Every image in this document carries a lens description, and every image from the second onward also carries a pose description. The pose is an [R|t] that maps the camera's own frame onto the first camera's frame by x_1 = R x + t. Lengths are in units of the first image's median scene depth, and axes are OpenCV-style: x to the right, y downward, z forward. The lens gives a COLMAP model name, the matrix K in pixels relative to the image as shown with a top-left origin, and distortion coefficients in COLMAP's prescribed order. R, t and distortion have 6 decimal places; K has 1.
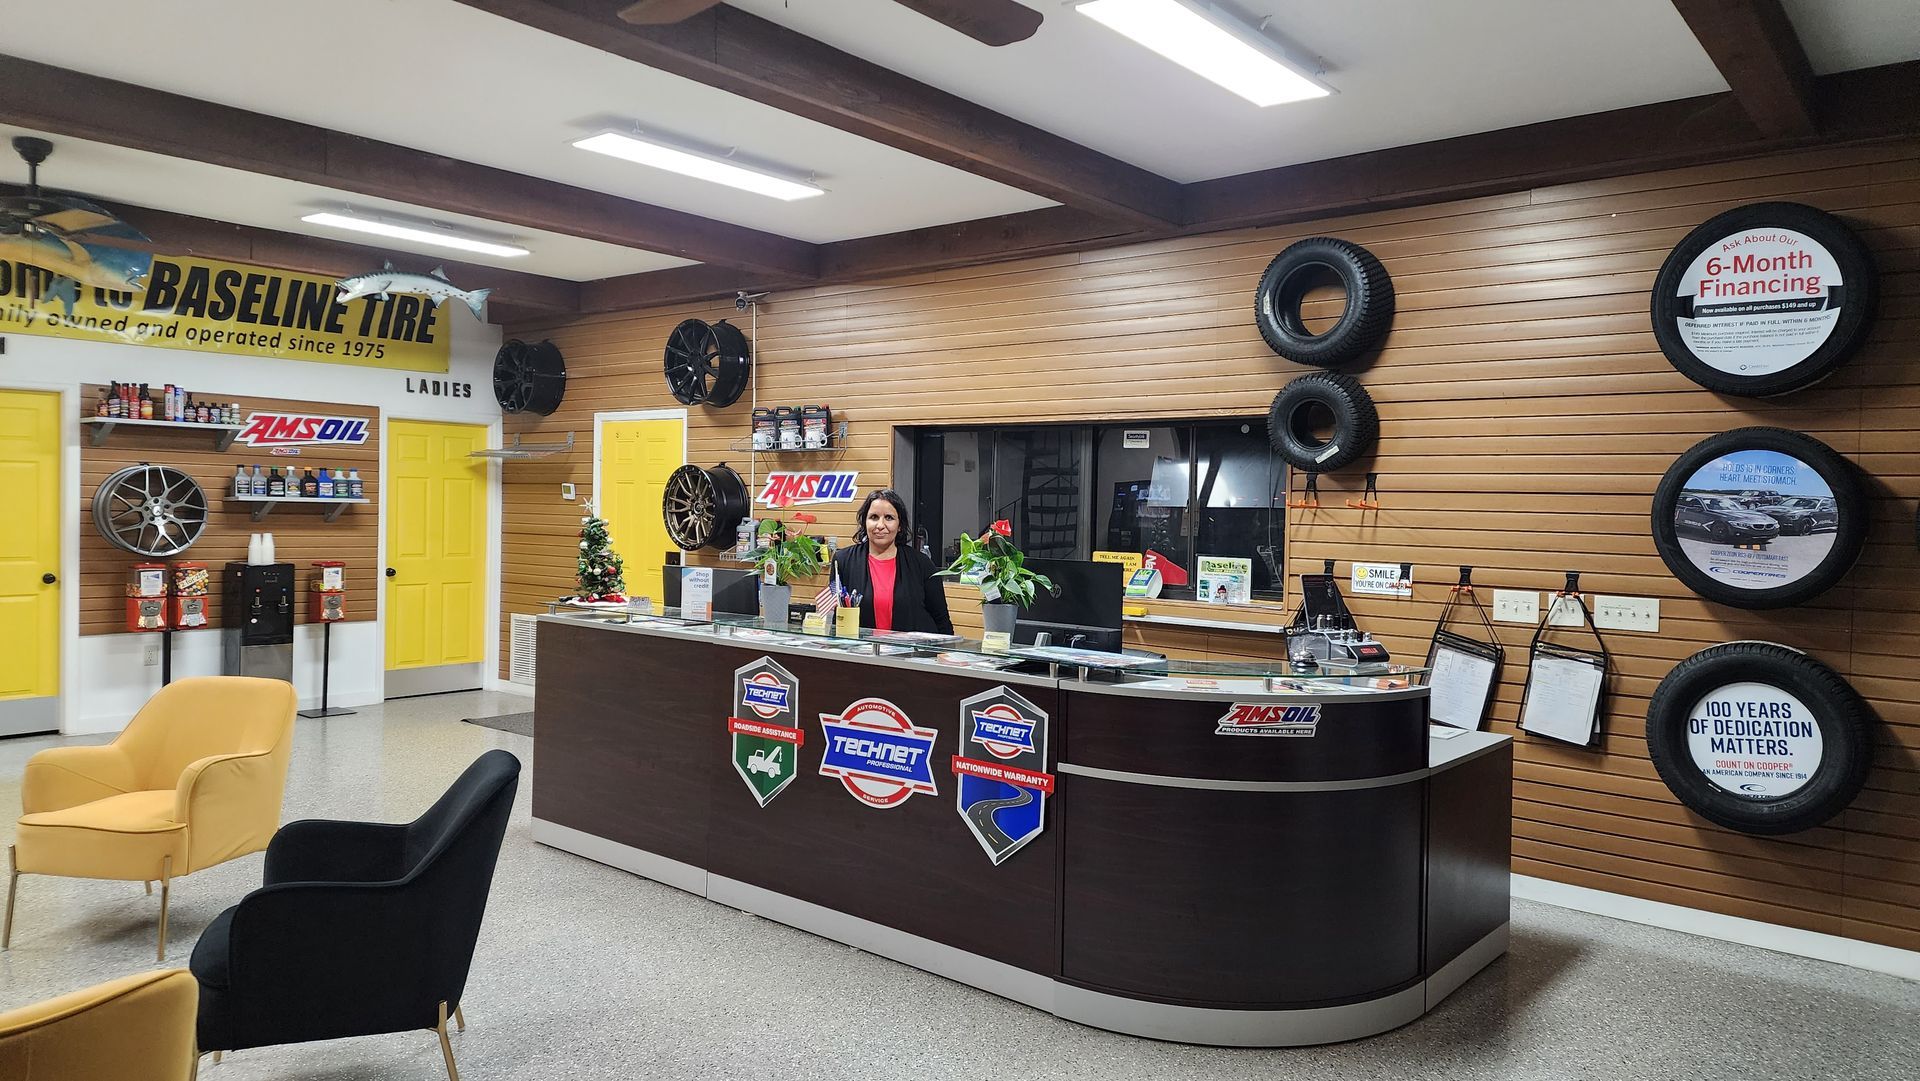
lens RADIAL K [[1310.9, 0, 993.5], [0, 1310.9, 516.3], [0, 0, 1]] dist [0.108352, -0.087950]
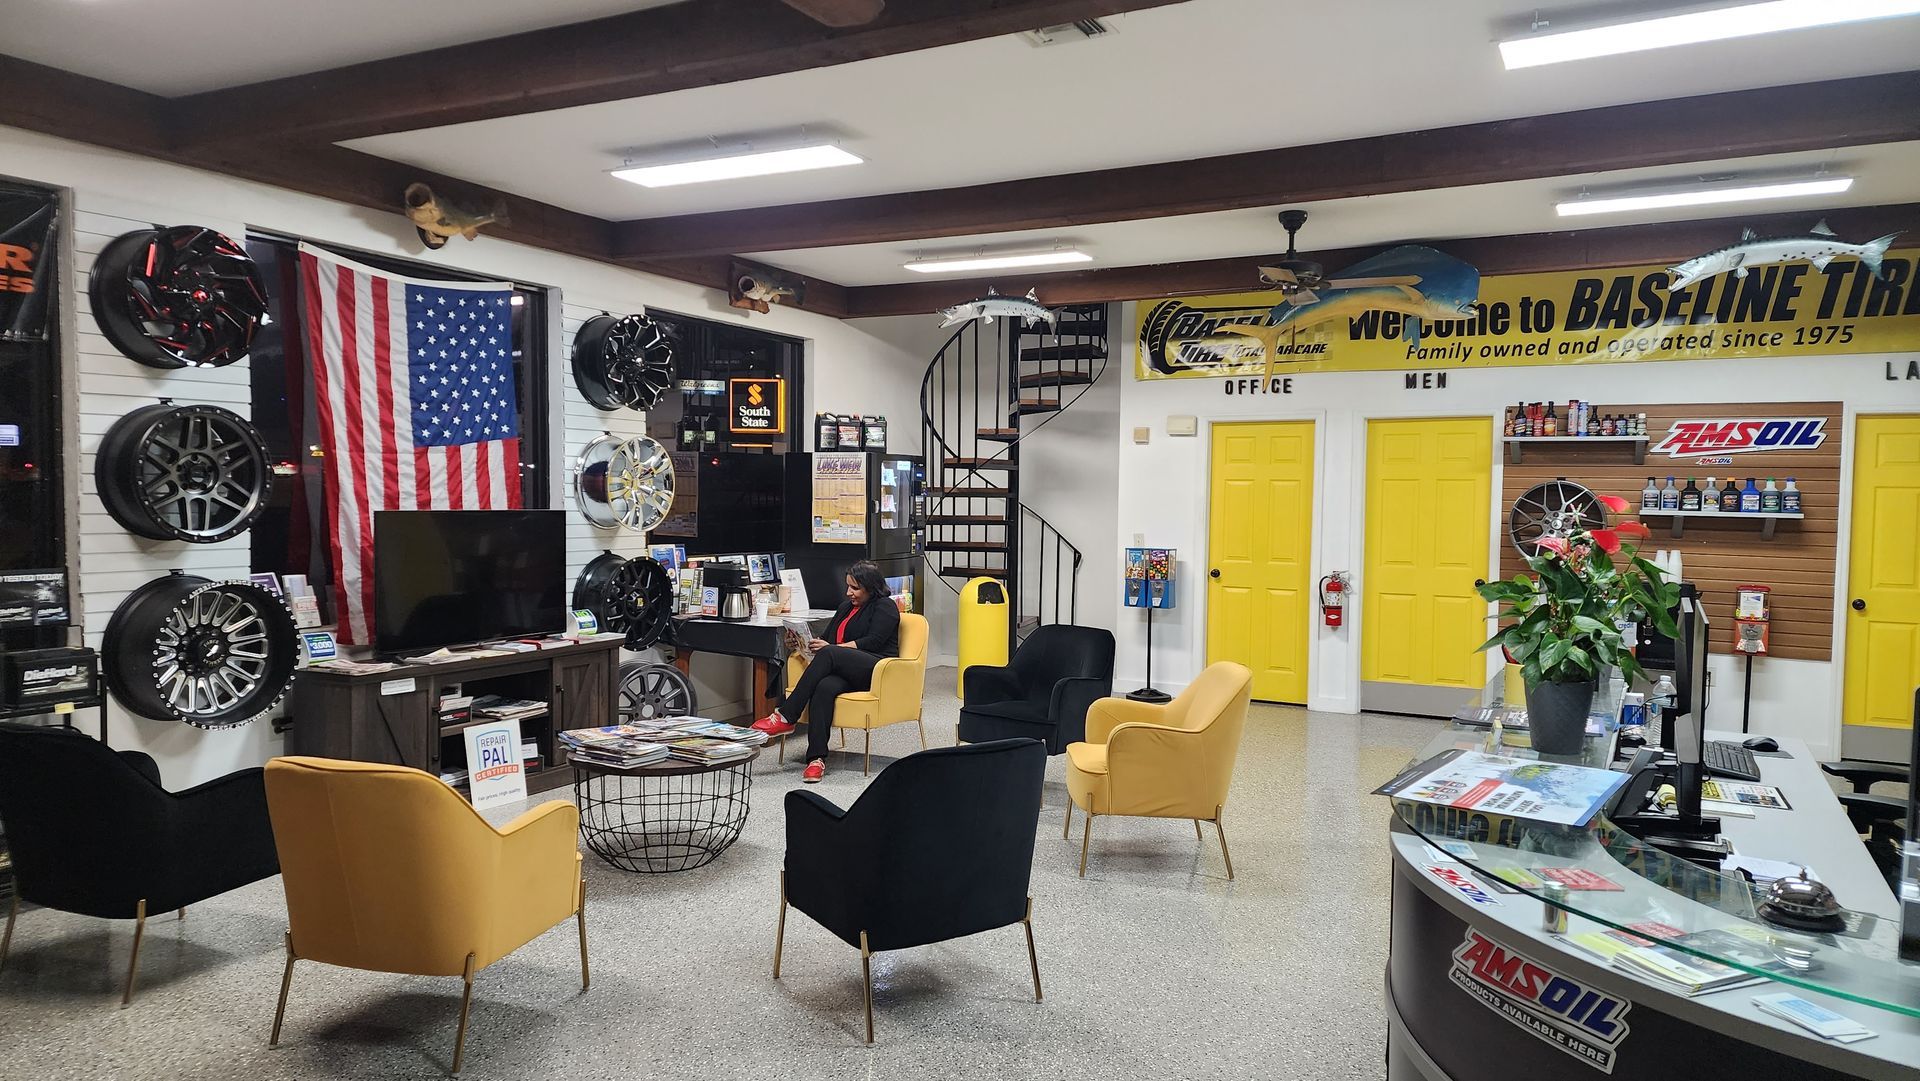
lens RADIAL K [[1318.5, 0, 960.0], [0, 1318.5, 540.5], [0, 0, 1]] dist [0.107567, -0.126182]
pose [[0.164963, 0.017541, -0.986144, 0.296879], [-0.020612, 0.999685, 0.014334, 0.002792], [0.986084, 0.017962, 0.165272, 0.363563]]
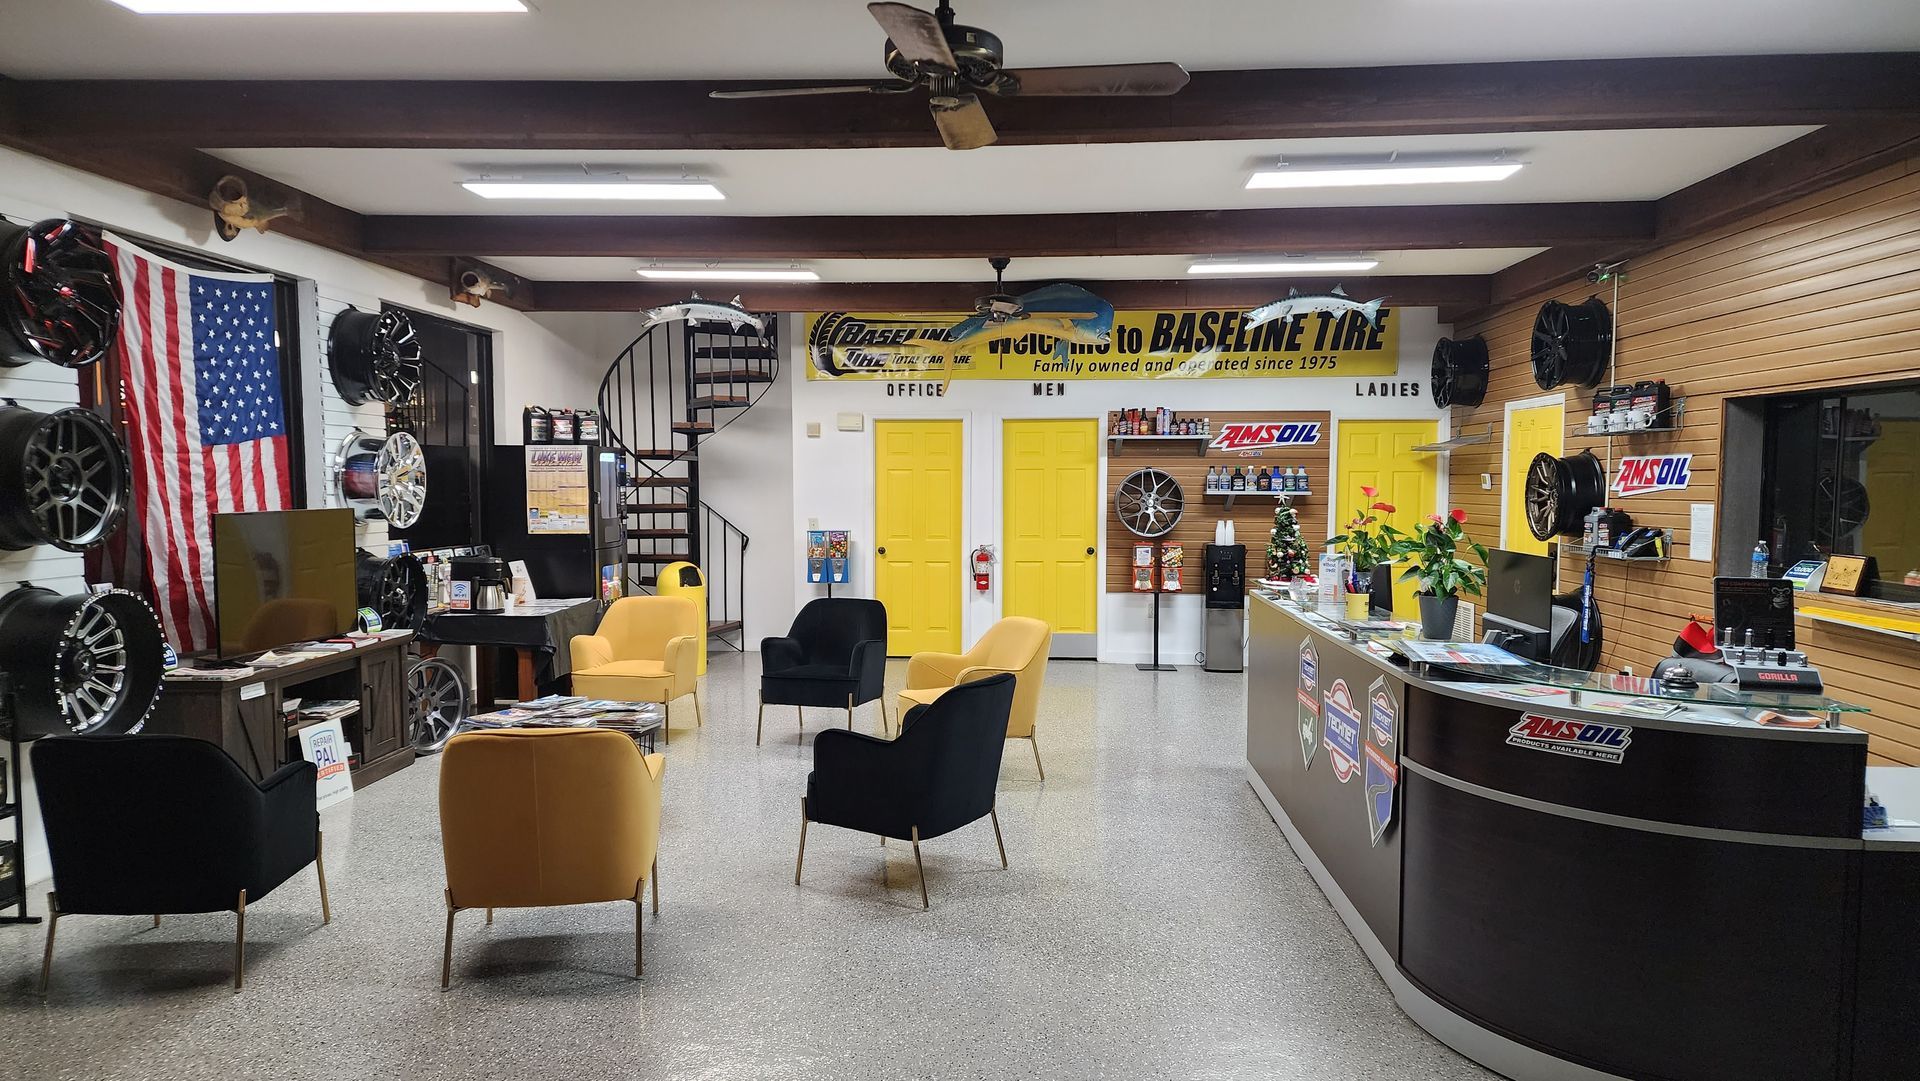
lens RADIAL K [[1351.9, 0, 959.9], [0, 1351.9, 569.0], [0, 0, 1]] dist [0.114379, -0.097749]
pose [[0.573732, 0.037052, -0.818205, 0.356528], [0.001203, 0.998937, 0.046080, -0.000612], [0.819042, -0.027422, 0.573078, 0.067970]]
